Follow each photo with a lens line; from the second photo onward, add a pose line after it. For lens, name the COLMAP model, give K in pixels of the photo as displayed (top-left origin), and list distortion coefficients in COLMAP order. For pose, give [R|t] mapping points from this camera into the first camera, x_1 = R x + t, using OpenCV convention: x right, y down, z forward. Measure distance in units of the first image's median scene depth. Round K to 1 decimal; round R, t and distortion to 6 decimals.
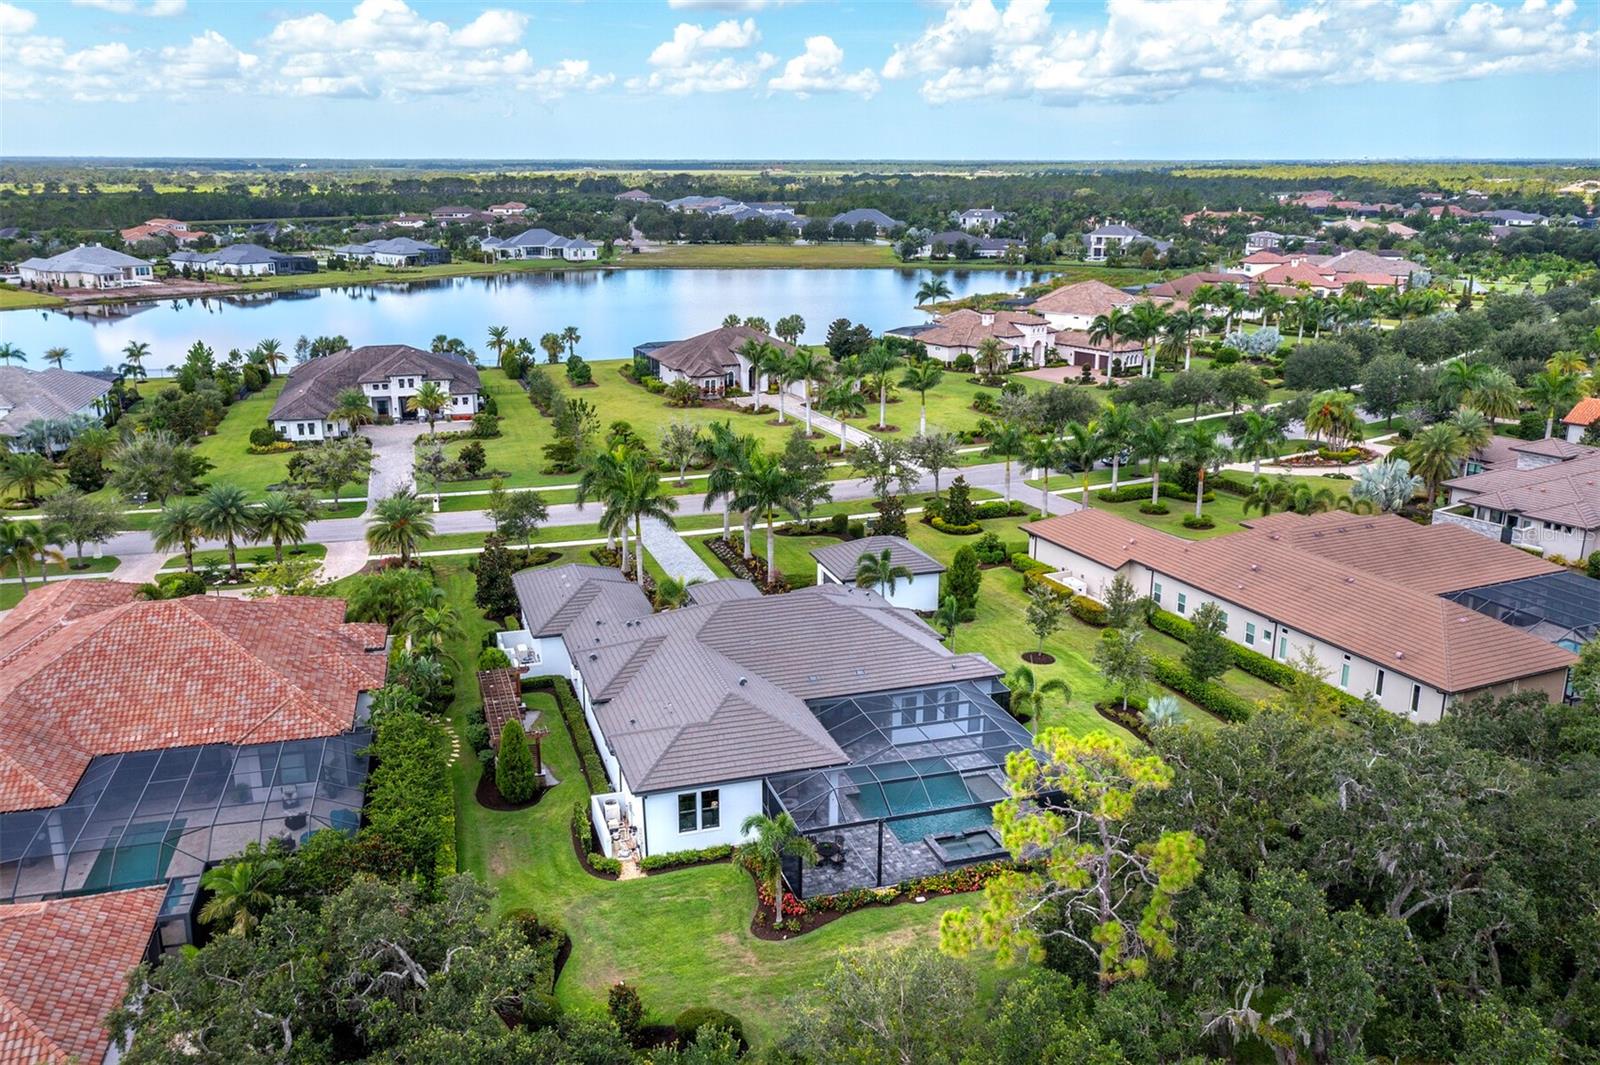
lens RADIAL K [[1349.9, 0, 791.7], [0, 1349.9, 529.6], [0, 0, 1]] dist [0.001533, 0.023616]
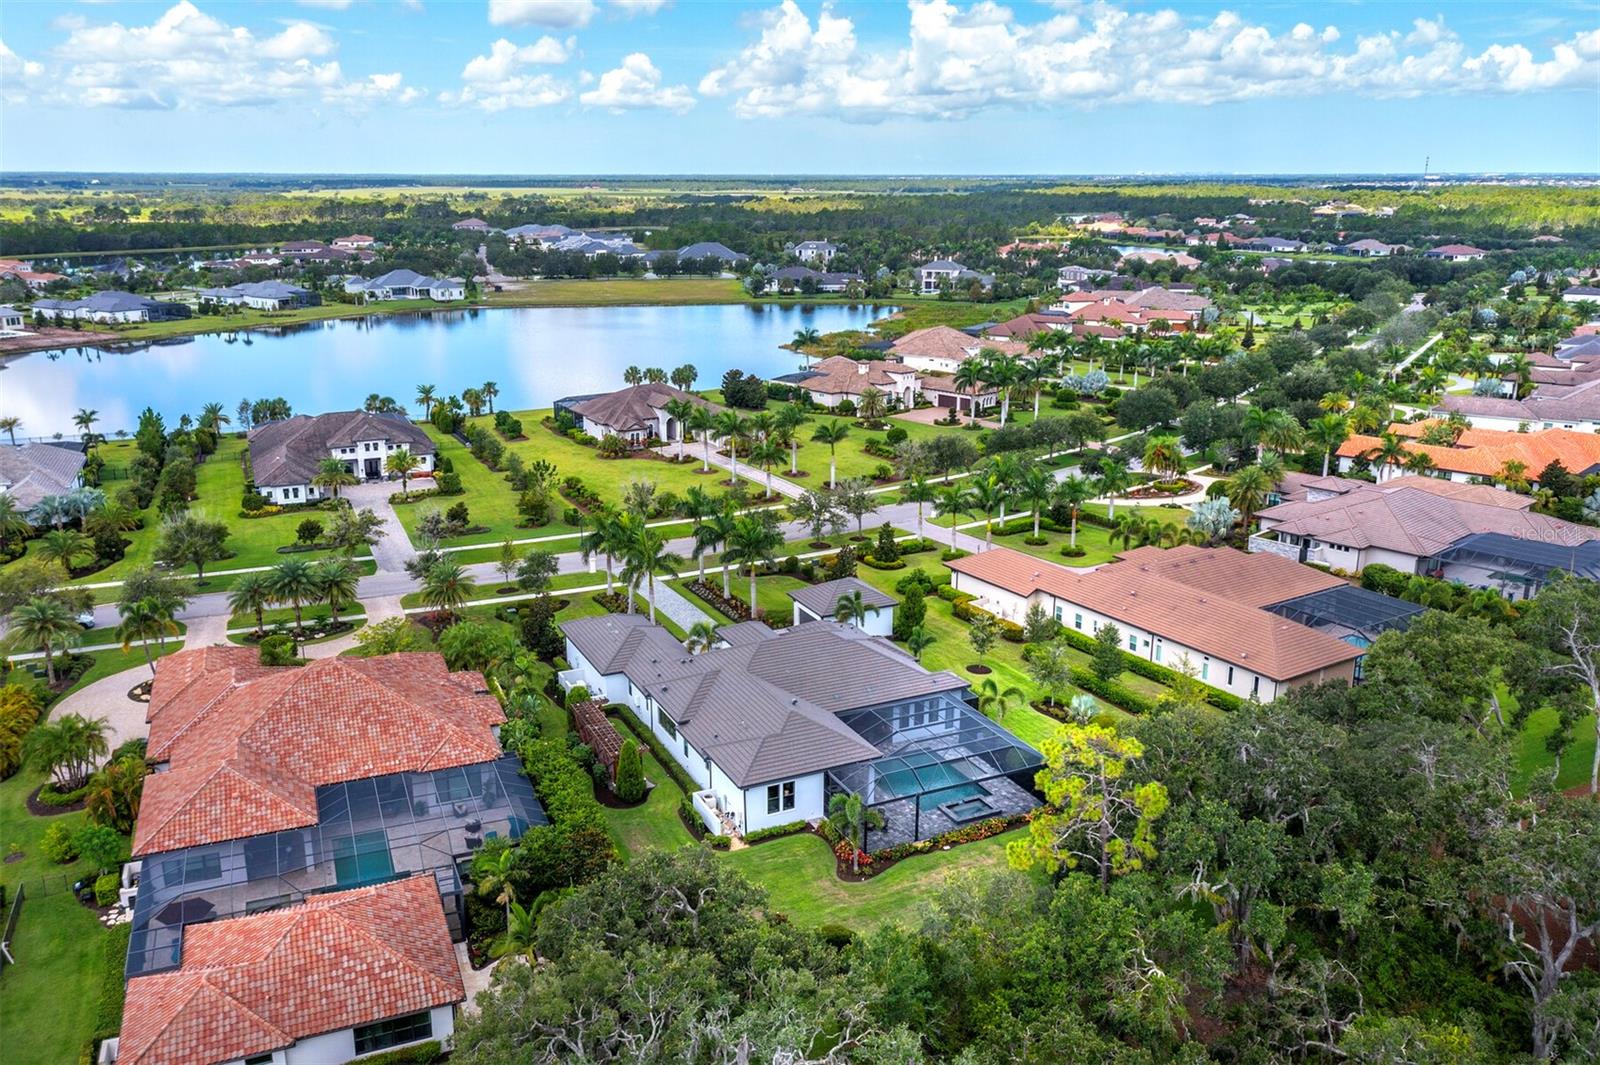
lens RADIAL K [[1349.9, 0, 793.5], [0, 1349.9, 532.5], [0, 0, 1]] dist [0.001533, 0.023616]
pose [[0.988991, -0.038611, 0.142852, -0.139674], [0.038384, 0.999254, 0.004349, -0.039719], [-0.142914, 0.001182, 0.989734, -0.215025]]
